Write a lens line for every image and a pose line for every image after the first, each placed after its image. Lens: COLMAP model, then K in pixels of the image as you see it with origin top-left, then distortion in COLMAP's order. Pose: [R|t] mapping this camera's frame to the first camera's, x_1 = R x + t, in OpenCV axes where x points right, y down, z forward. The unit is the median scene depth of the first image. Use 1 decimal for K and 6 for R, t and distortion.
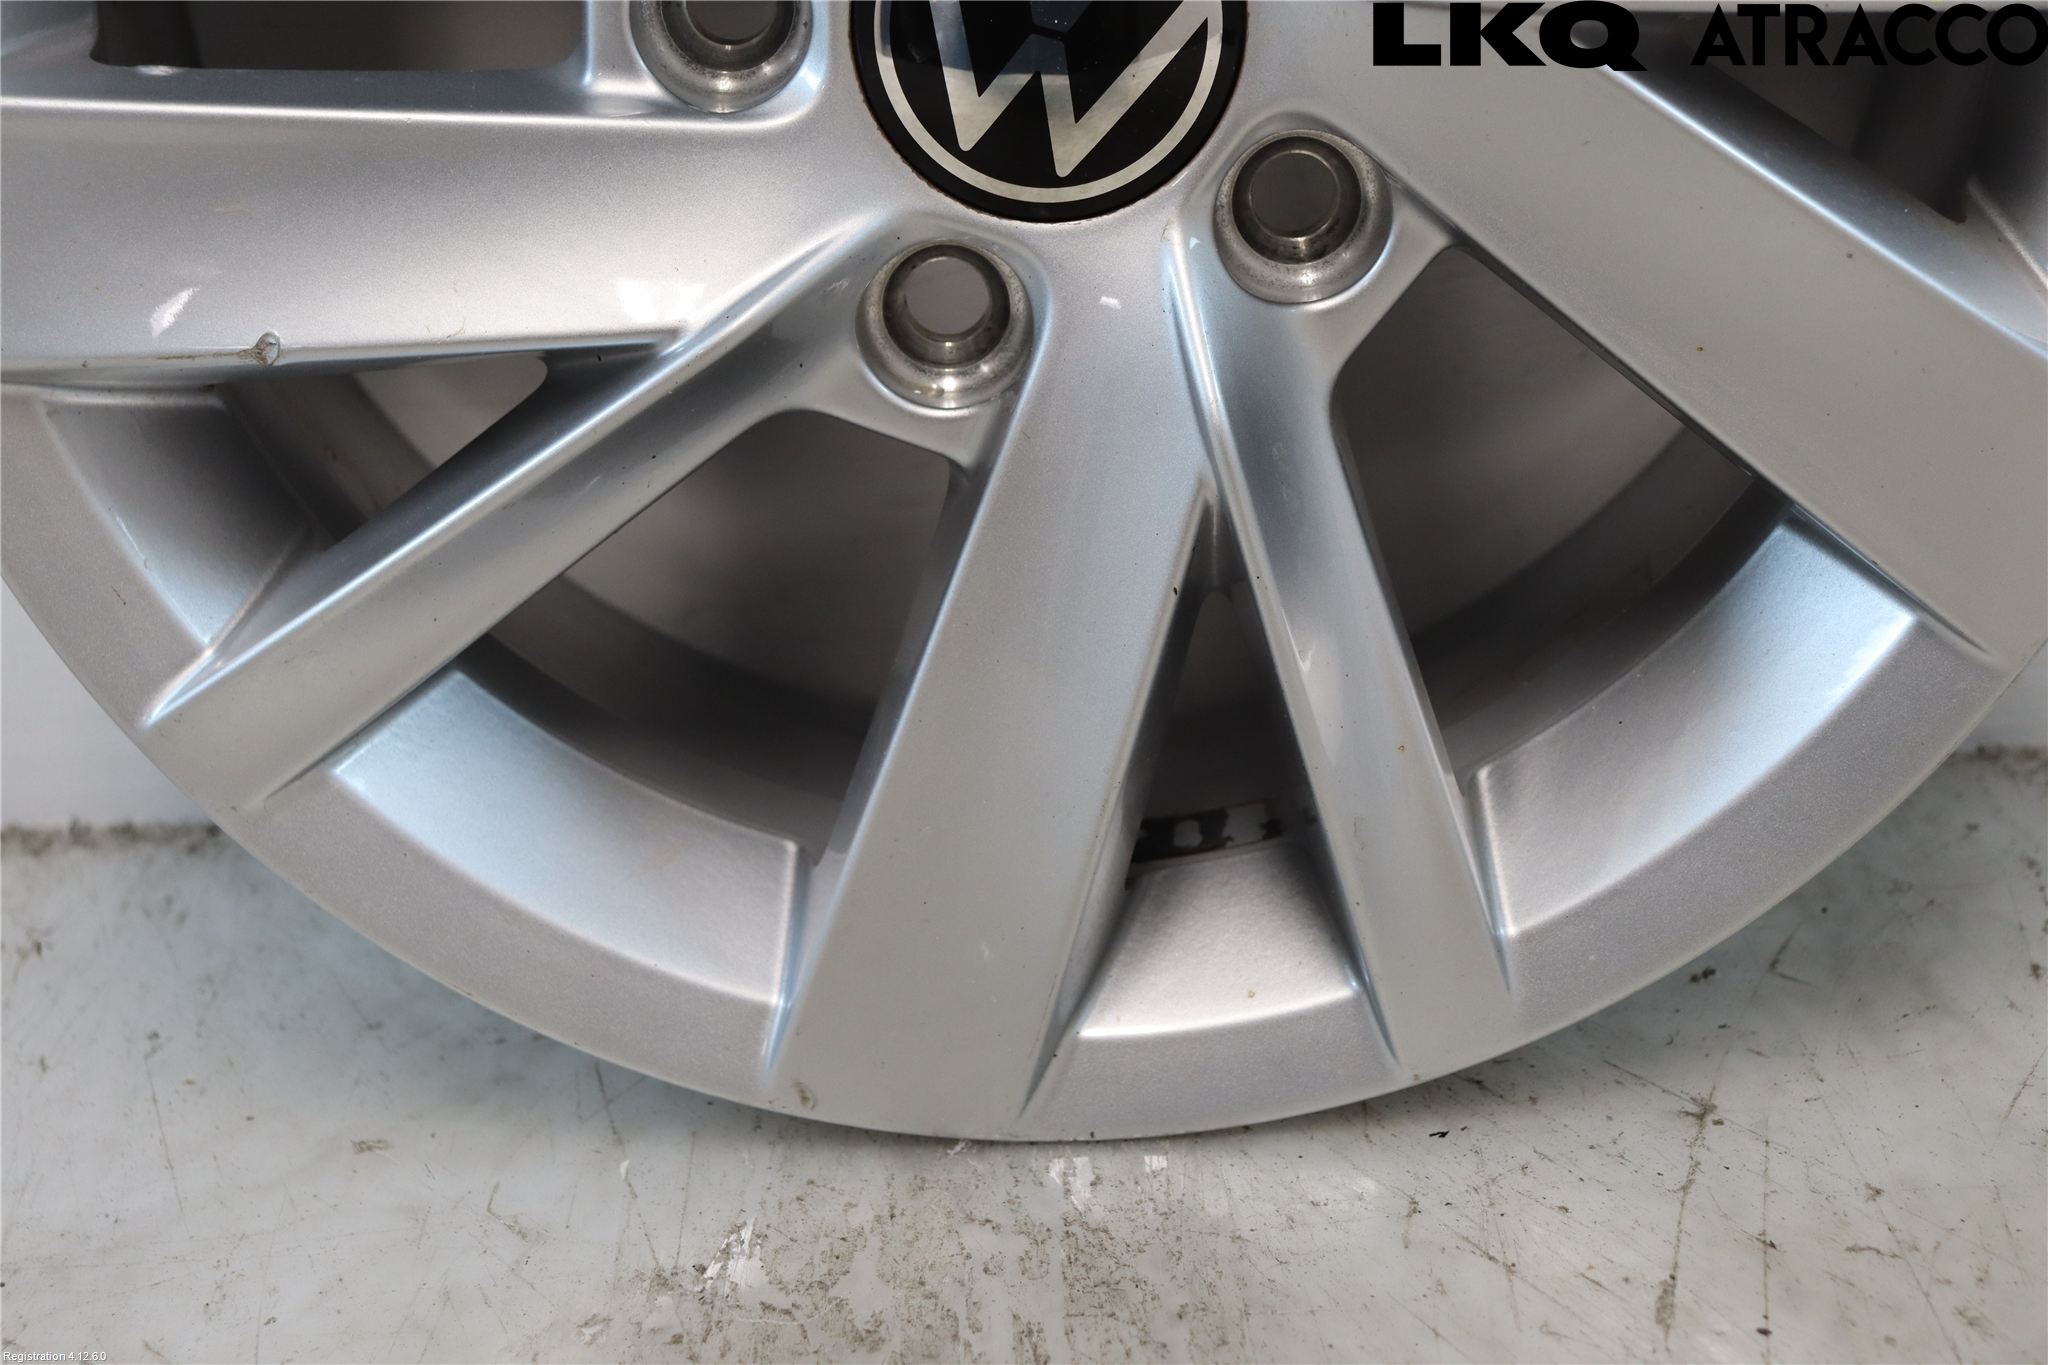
lens RADIAL K [[3321.1, 0, 1030.4], [0, 3321.1, 688.1], [0, 0, 1]] dist [0.110733, 0.000000]
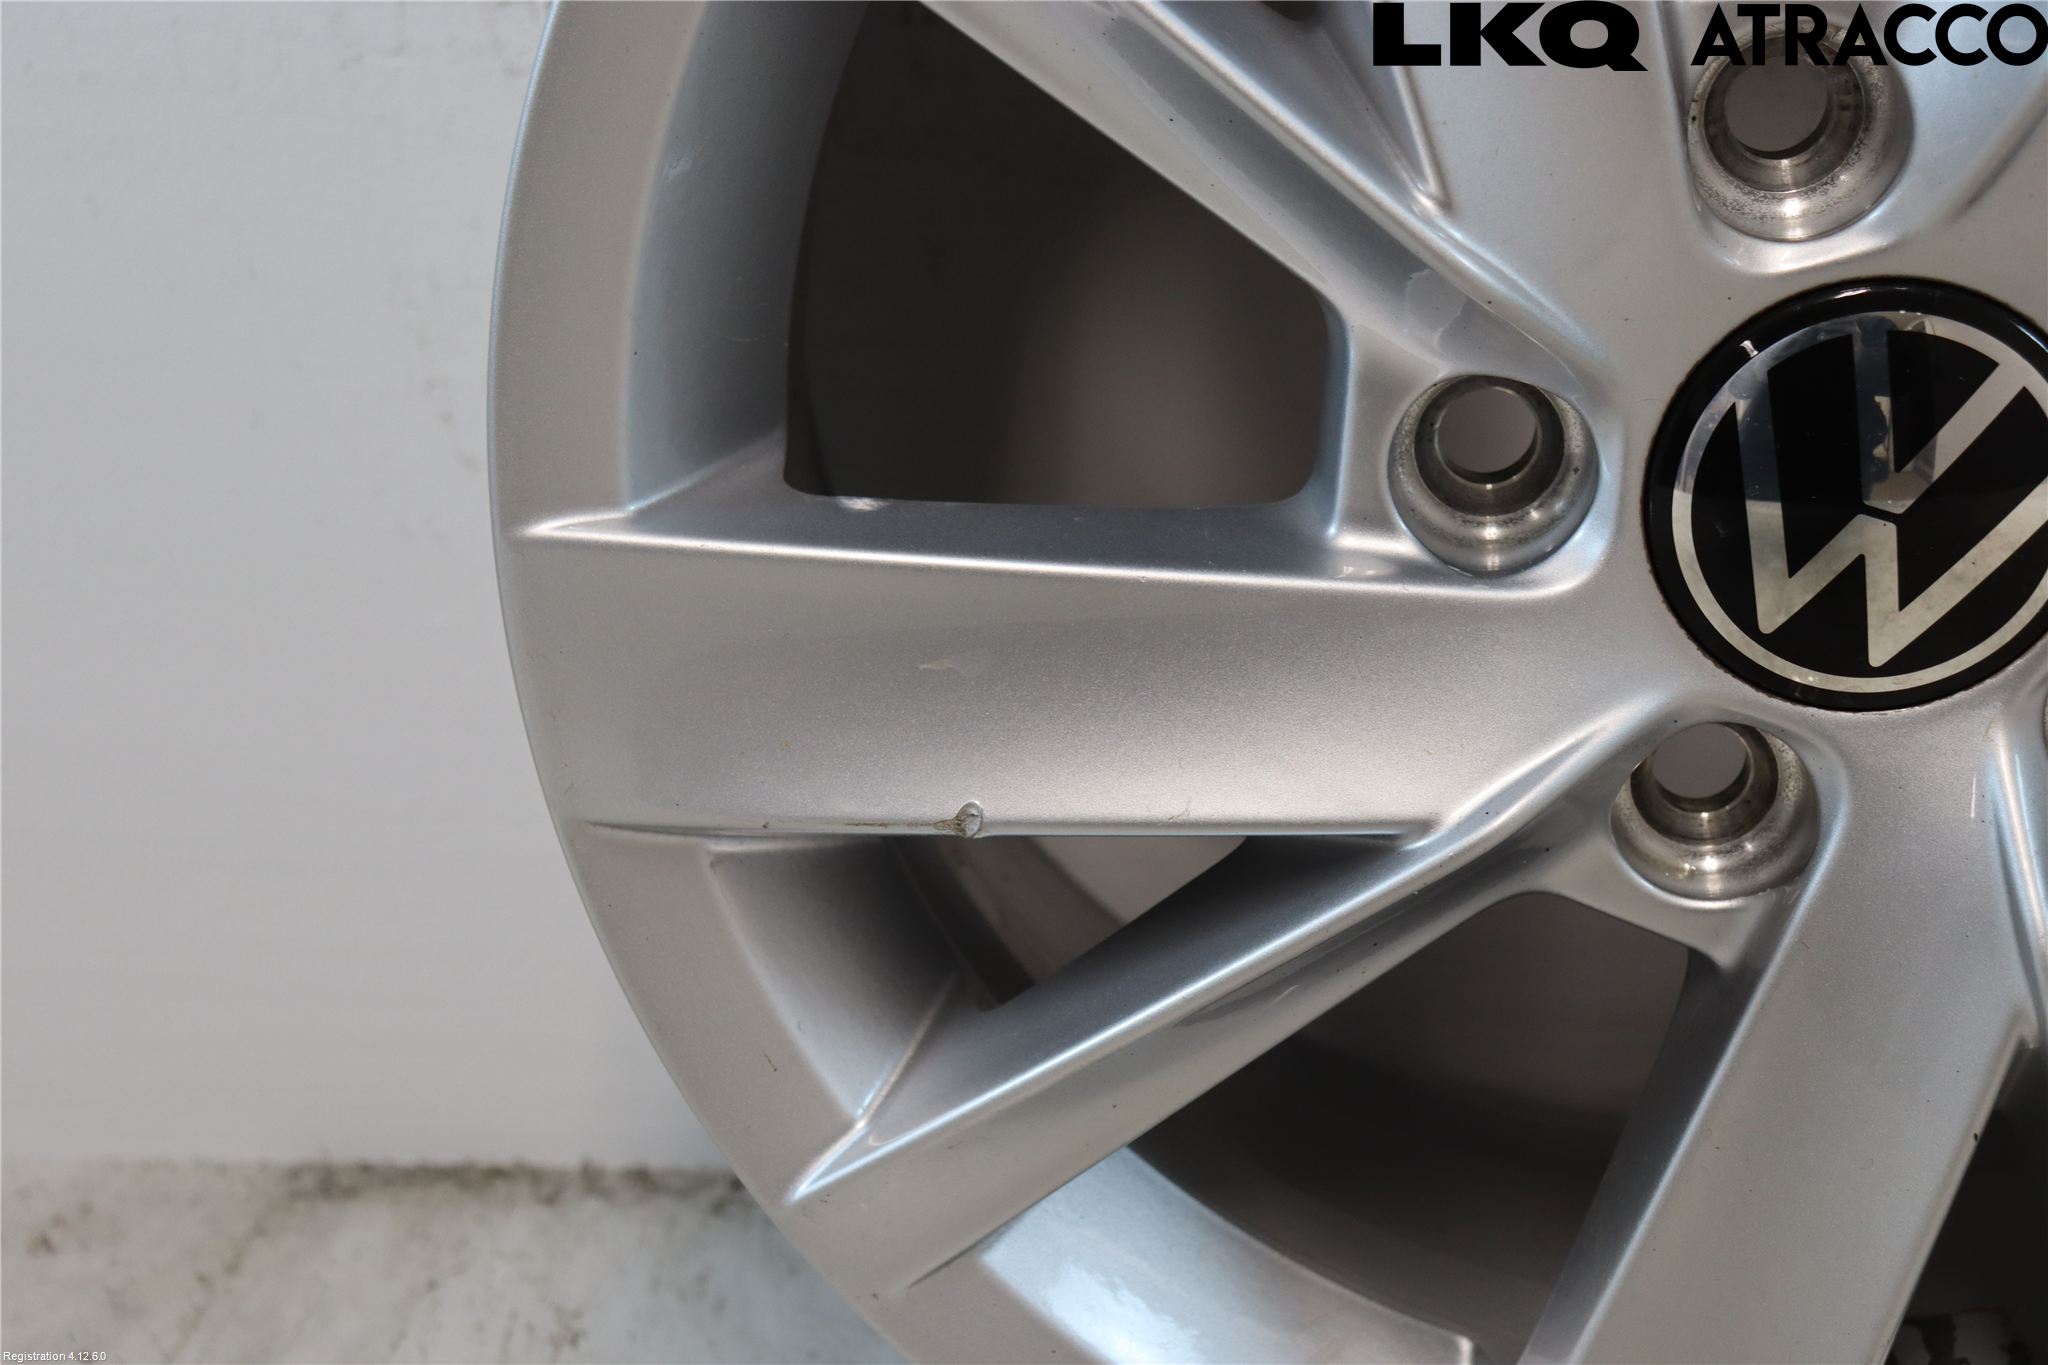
lens RADIAL K [[3596.6, 0, 1092.5], [0, 3596.6, 734.1], [0, 0, 1]] dist [0.140910, 0.000000]
pose [[0.996771, 0.049309, -0.063382, -0.128574], [-0.049126, 0.998783, 0.004436, -0.124464], [0.063523, -0.001308, 0.997980, 0.036491]]
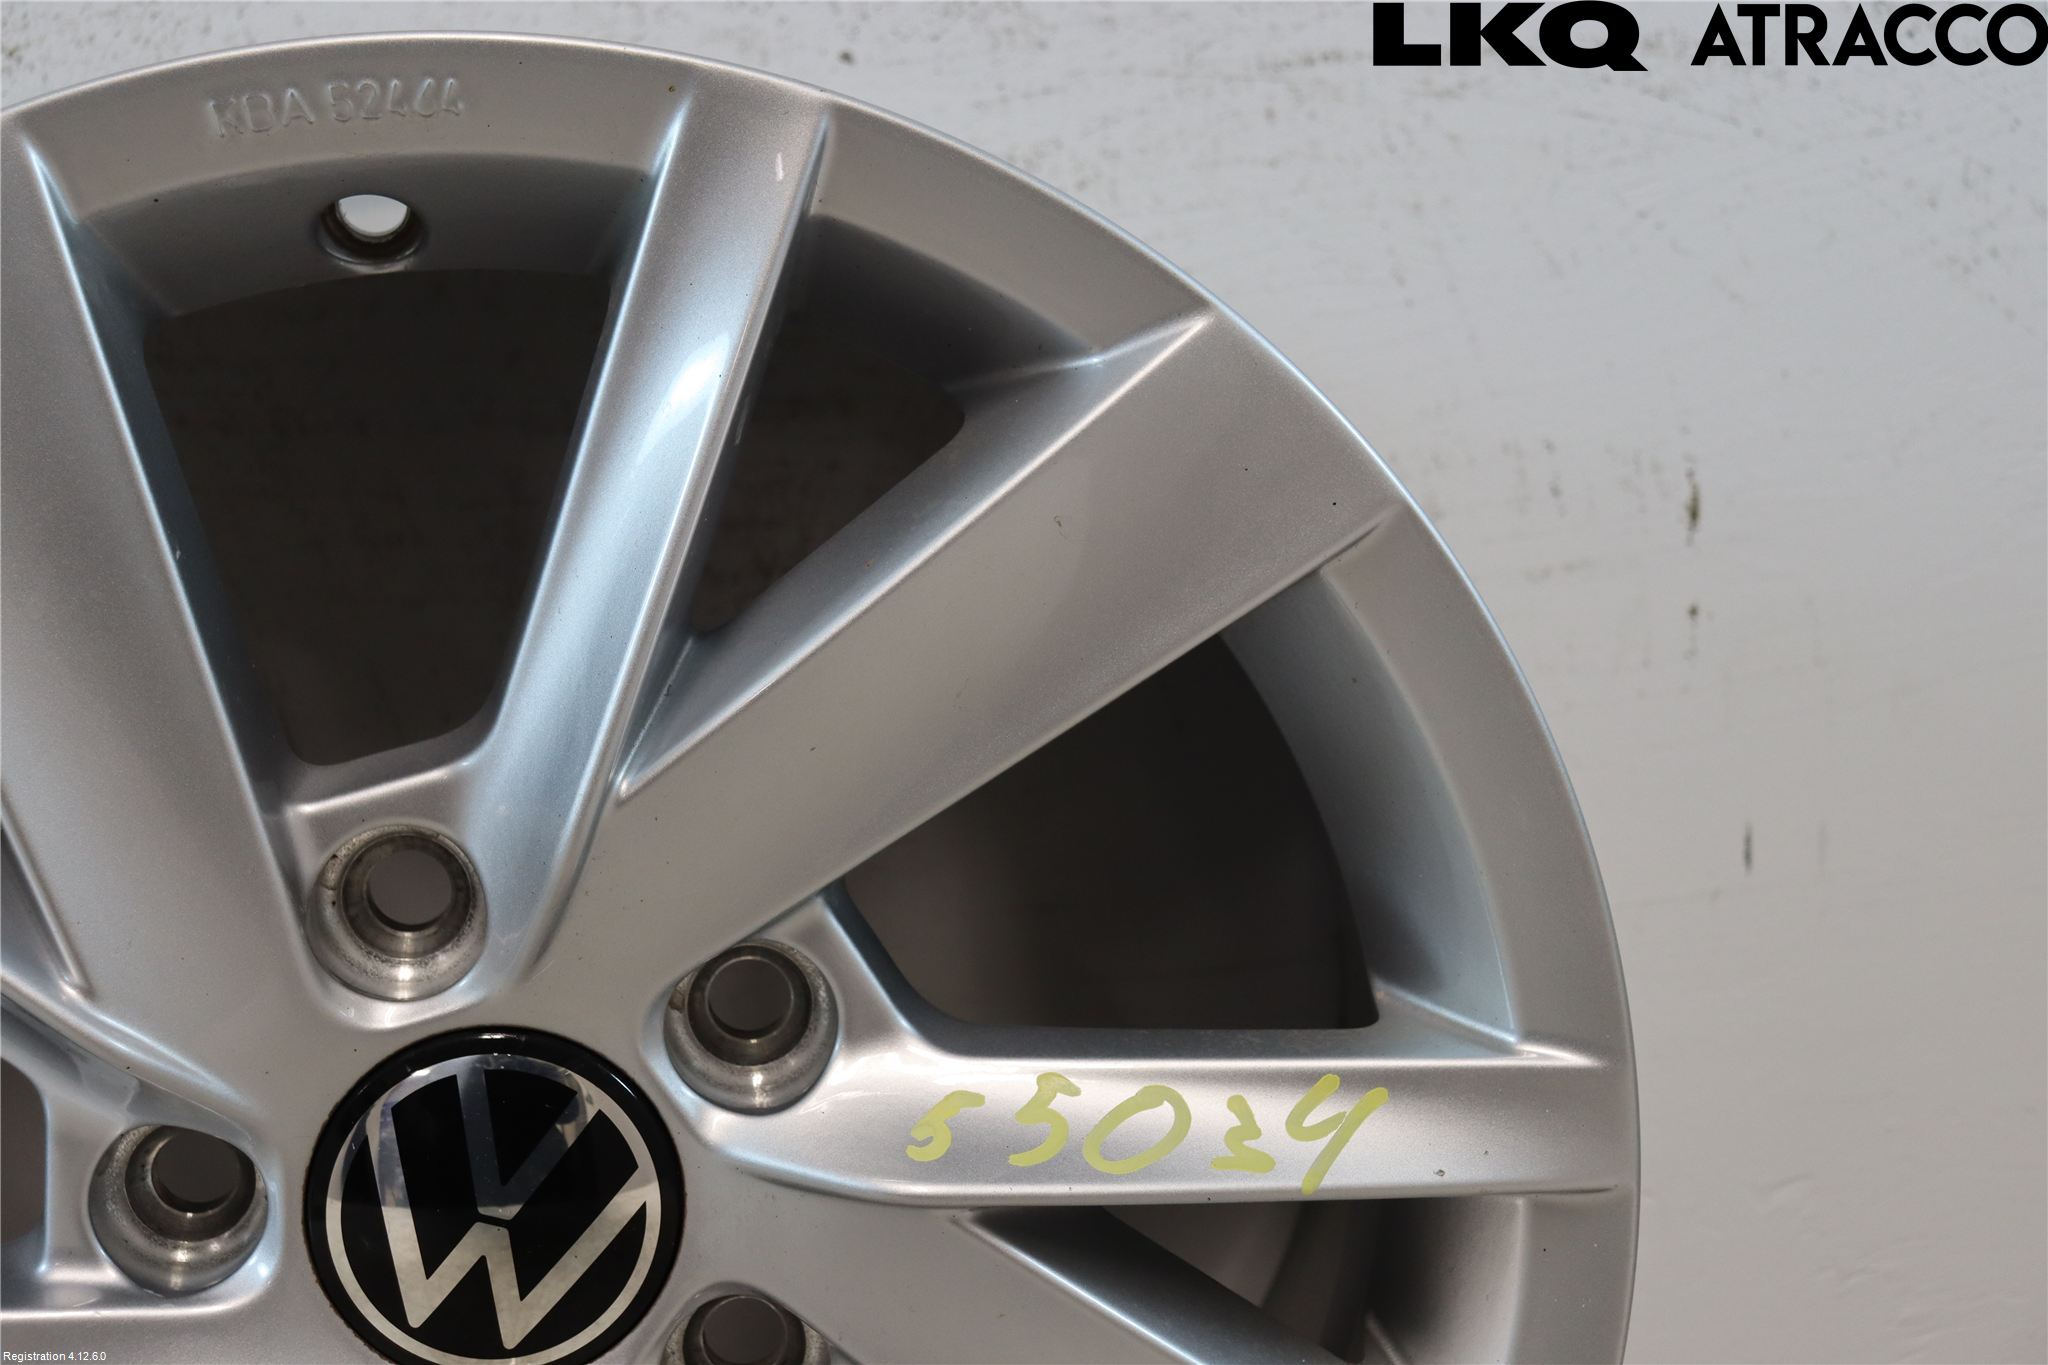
lens RADIAL K [[3321.1, 0, 1030.5], [0, 3321.1, 685.6], [0, 0, 1]] dist [0.110733, 0.000000]
pose [[0.995272, -0.004064, 0.097045, 0.068345], [0.023327, 0.979884, -0.198198, -0.139591], [-0.094287, 0.199525, 0.975346, -0.077015]]
